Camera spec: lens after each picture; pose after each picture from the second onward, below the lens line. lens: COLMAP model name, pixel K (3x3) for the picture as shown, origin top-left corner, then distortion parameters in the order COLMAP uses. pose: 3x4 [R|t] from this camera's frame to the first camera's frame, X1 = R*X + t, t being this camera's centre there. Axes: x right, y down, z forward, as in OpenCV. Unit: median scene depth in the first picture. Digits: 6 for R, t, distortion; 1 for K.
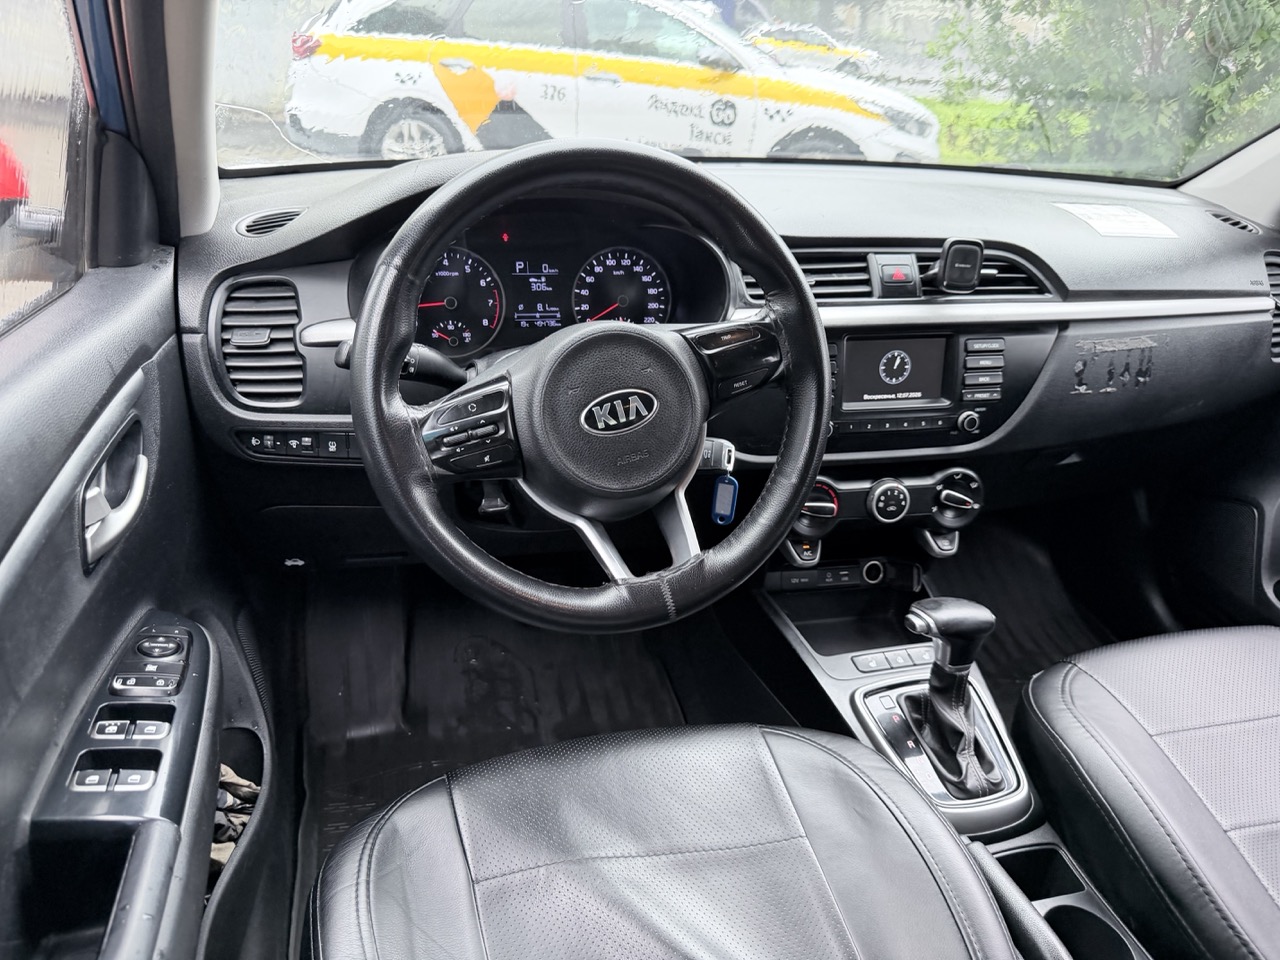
lens RADIAL K [[916.6, 0, 612.4], [0, 916.6, 485.0], [0, 0, 1]] dist [-0.001740, -0.017069]
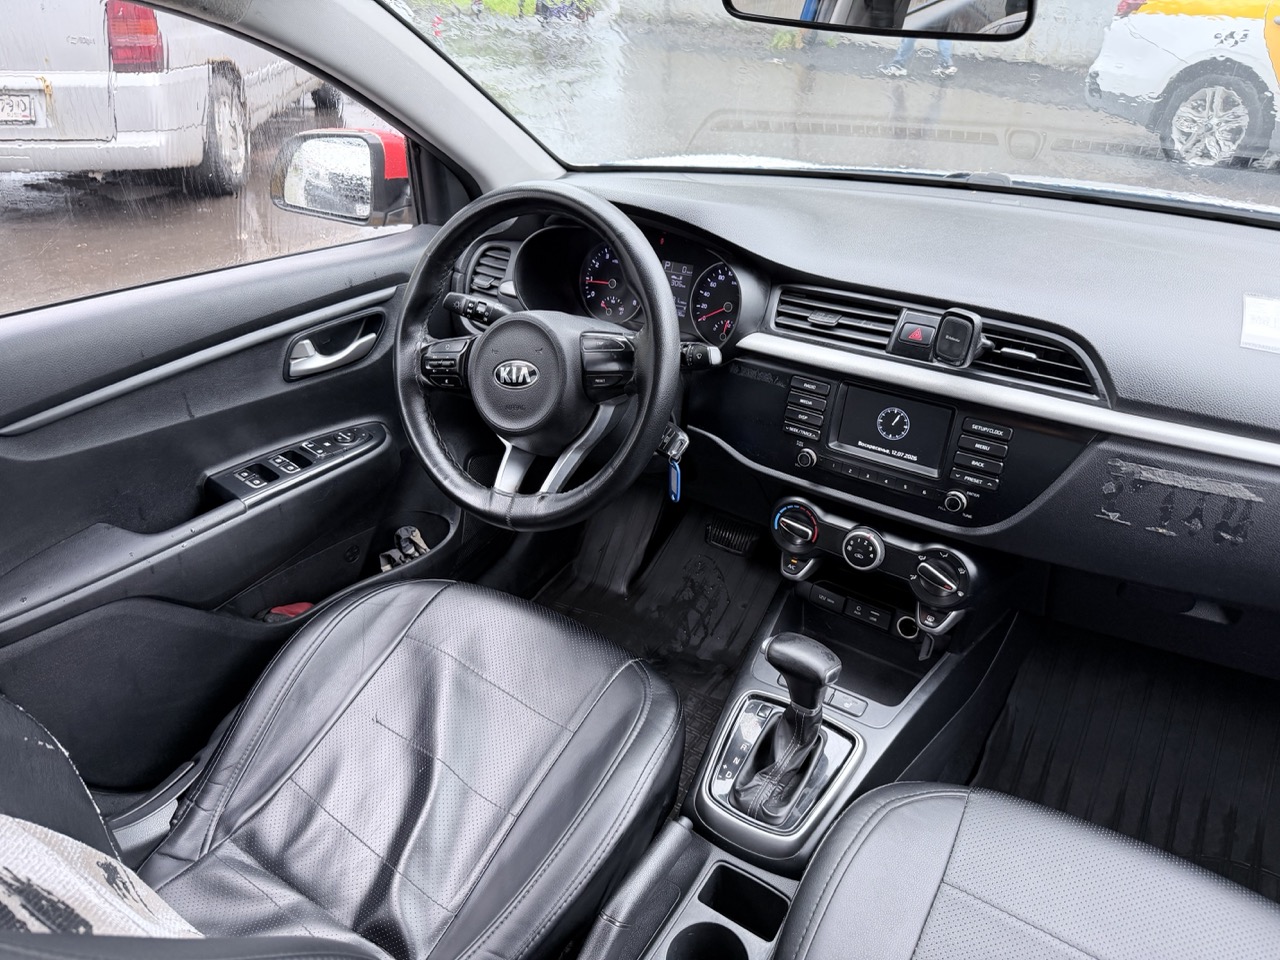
lens RADIAL K [[866.0, 0, 594.0], [0, 866.0, 476.9], [0, 0, 1]] dist [0.037372, -0.033041]
pose [[0.652364, 0.329378, -0.682592, 0.757457], [-0.290901, 0.940464, 0.175793, -0.144453], [0.699856, 0.083885, 0.709342, 0.095266]]
